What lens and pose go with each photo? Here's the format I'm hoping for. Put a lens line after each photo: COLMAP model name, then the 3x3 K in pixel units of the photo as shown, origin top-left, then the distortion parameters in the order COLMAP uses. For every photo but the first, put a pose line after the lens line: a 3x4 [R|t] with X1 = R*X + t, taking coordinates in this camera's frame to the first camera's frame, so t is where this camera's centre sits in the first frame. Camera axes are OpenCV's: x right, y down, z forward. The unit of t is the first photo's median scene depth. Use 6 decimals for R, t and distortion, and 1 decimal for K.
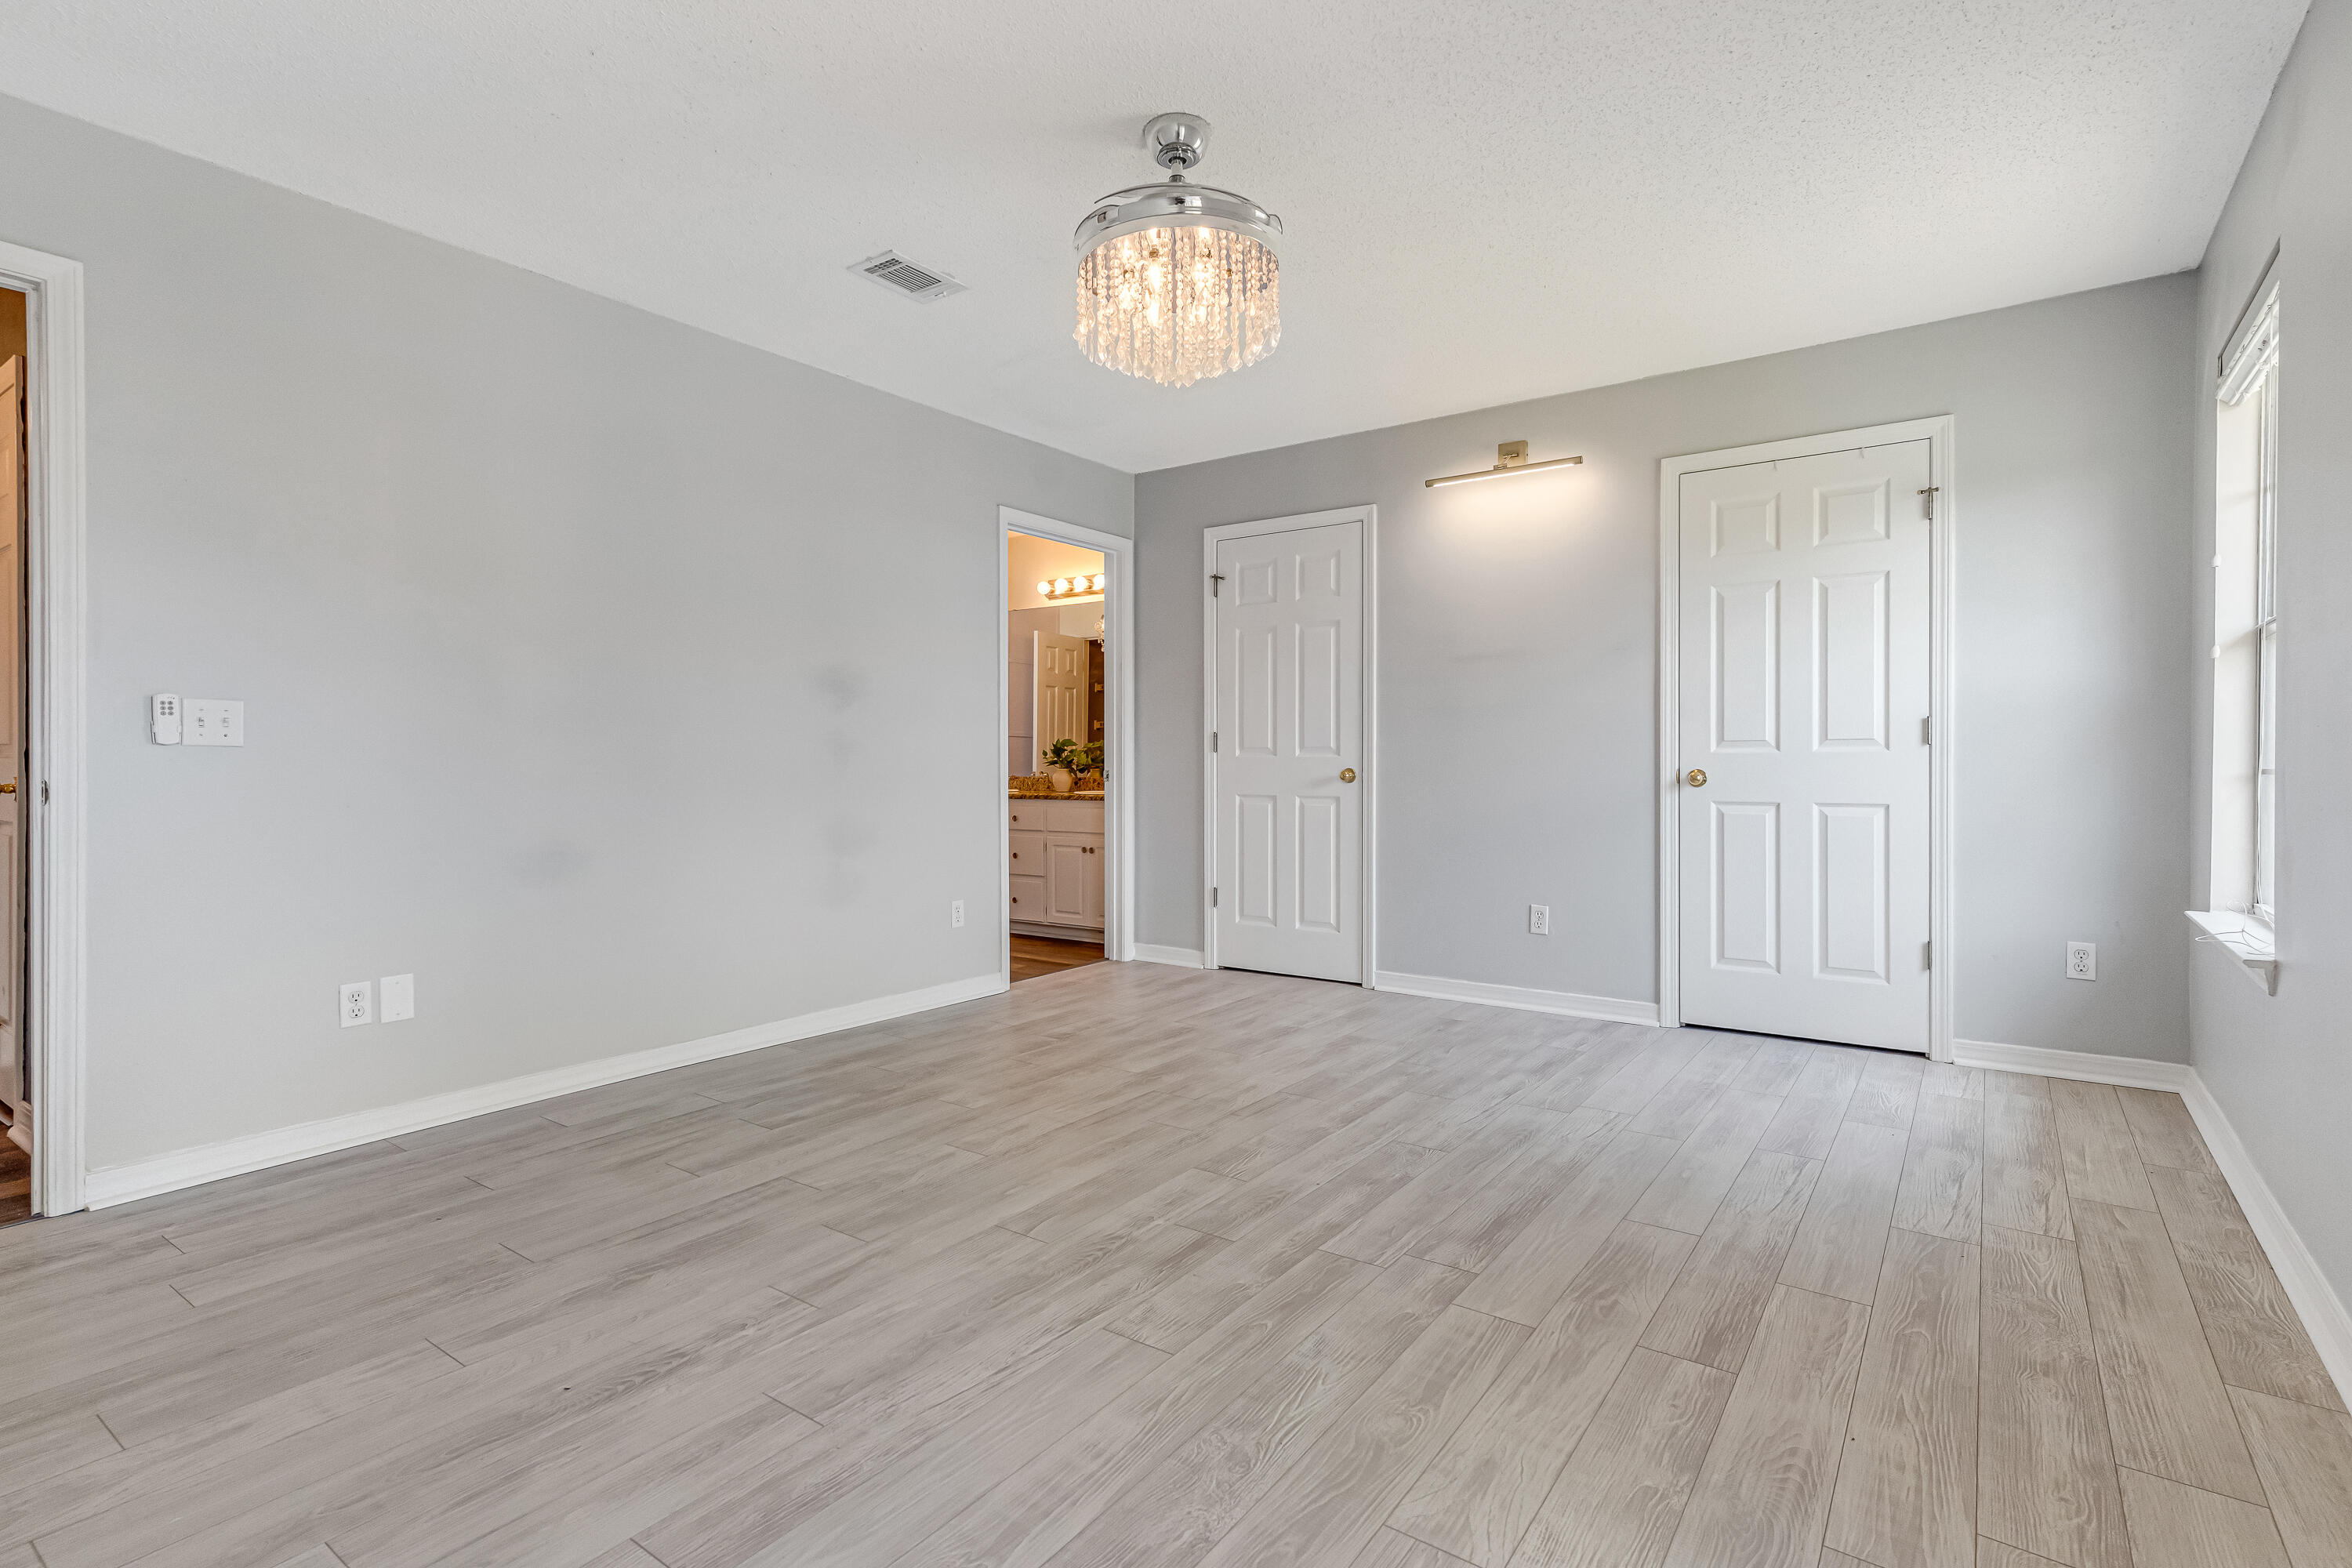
lens RADIAL K [[1126.0, 0, 1188.8], [0, 1126.0, 773.5], [0, 0, 1]] dist [0.002183, 0.001143]
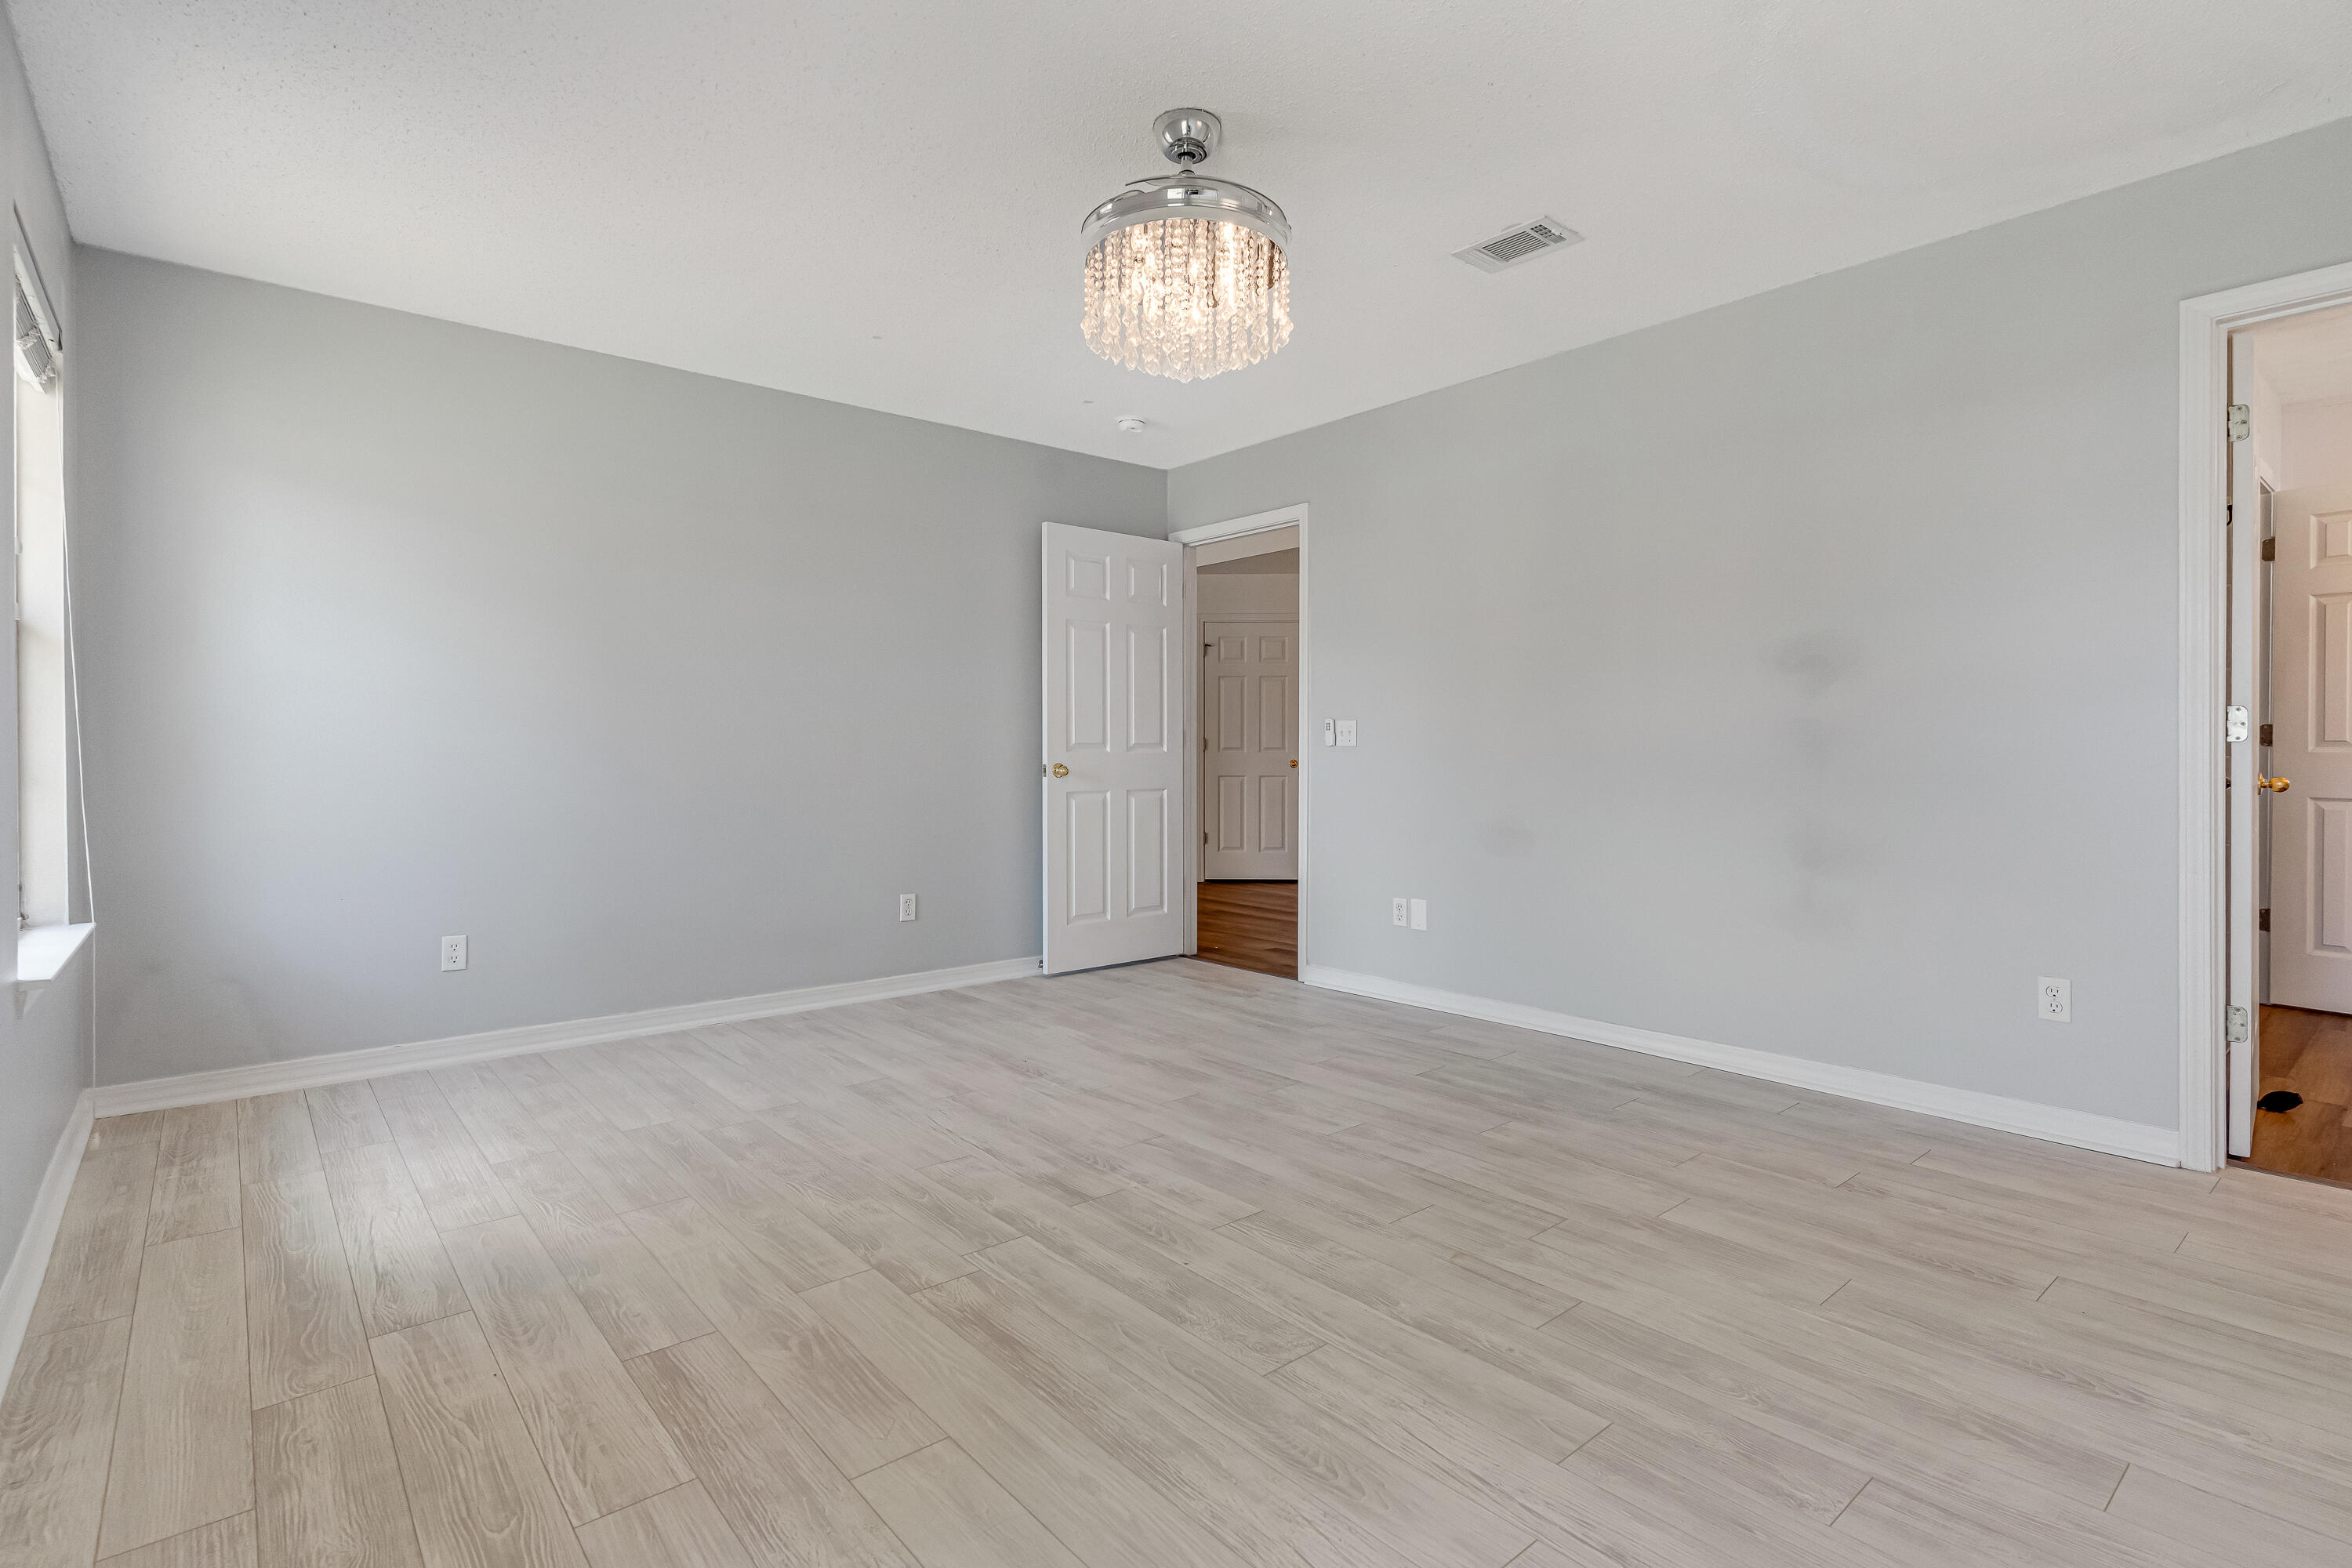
lens RADIAL K [[1126.0, 0, 1168.0], [0, 1126.0, 769.8], [0, 0, 1]] dist [0.002183, 0.001143]
pose [[-0.251657, 0.018090, -0.967647, 0.822132], [-0.006954, 0.999766, 0.020499, -0.020330], [0.967792, 0.011888, -0.251472, 1.057575]]
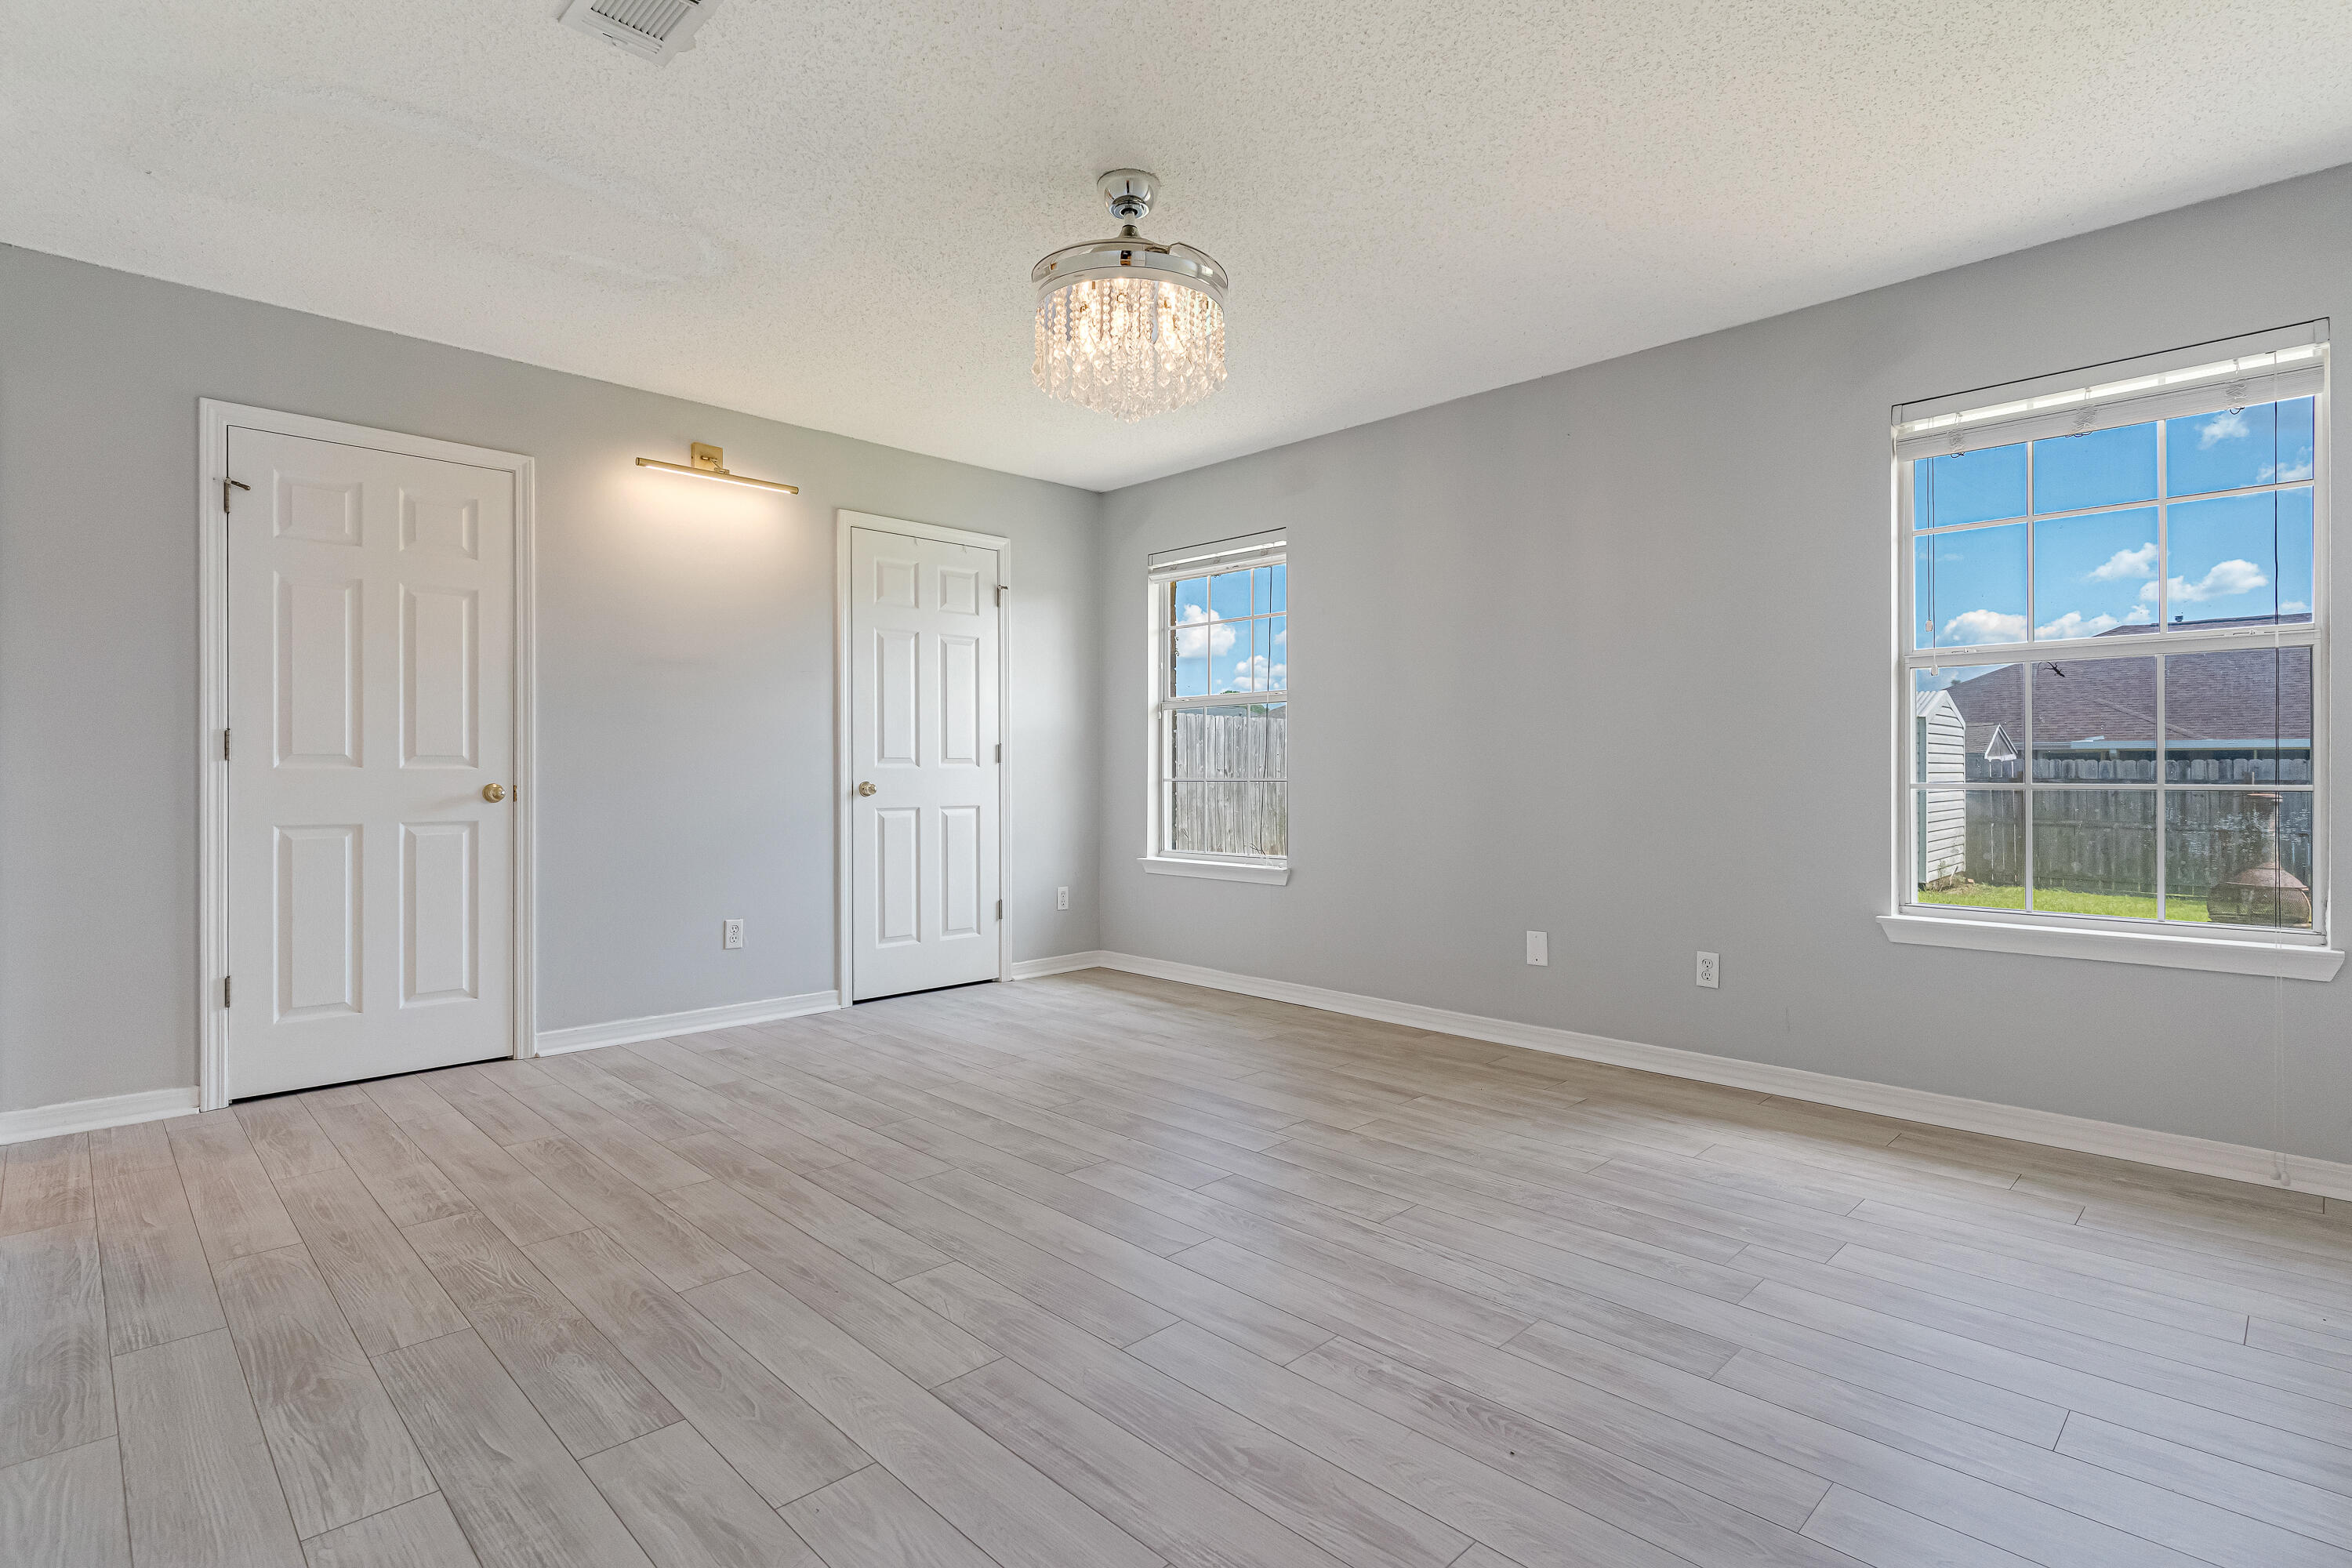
lens RADIAL K [[1126.0, 0, 1171.4], [0, 1126.0, 790.9], [0, 0, 1]] dist [0.002183, 0.001143]
pose [[0.176750, -0.014683, 0.984146, -0.899951], [0.009988, 0.999864, 0.013124, -0.009087], [-0.984205, 0.007510, 0.176873, 0.662606]]
